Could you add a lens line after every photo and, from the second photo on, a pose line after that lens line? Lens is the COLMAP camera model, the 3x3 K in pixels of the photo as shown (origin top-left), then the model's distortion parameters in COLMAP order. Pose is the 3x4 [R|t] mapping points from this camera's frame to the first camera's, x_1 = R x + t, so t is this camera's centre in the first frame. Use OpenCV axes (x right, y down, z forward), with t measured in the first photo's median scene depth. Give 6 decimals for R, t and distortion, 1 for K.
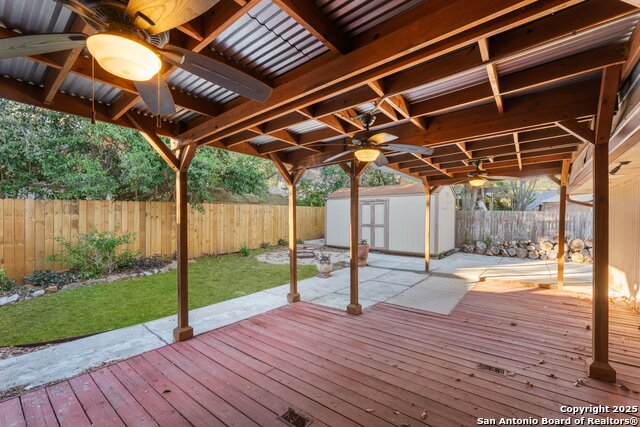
lens RADIAL K [[272.4, 0, 320.0], [0, 272.4, 213.5], [0, 0, 1]] dist [-0.003356, -0.000328]
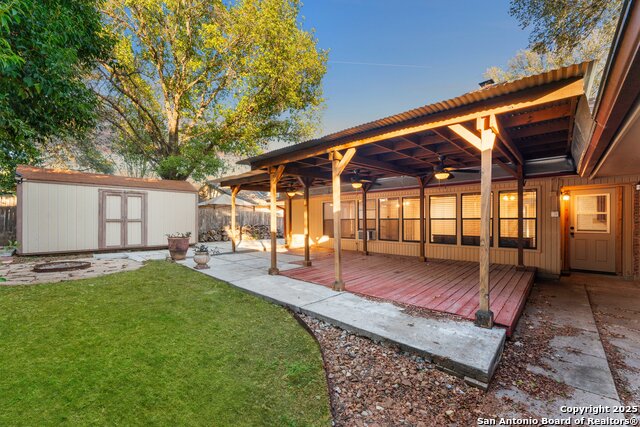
lens RADIAL K [[272.4, 0, 320.0], [0, 272.4, 213.5], [0, 0, 1]] dist [-0.003356, -0.000328]
pose [[0.067065, 0.013649, 0.997655, -0.653452], [-0.018870, 0.999745, -0.012409, 0.020591], [-0.997570, -0.017994, 0.067306, 0.329743]]
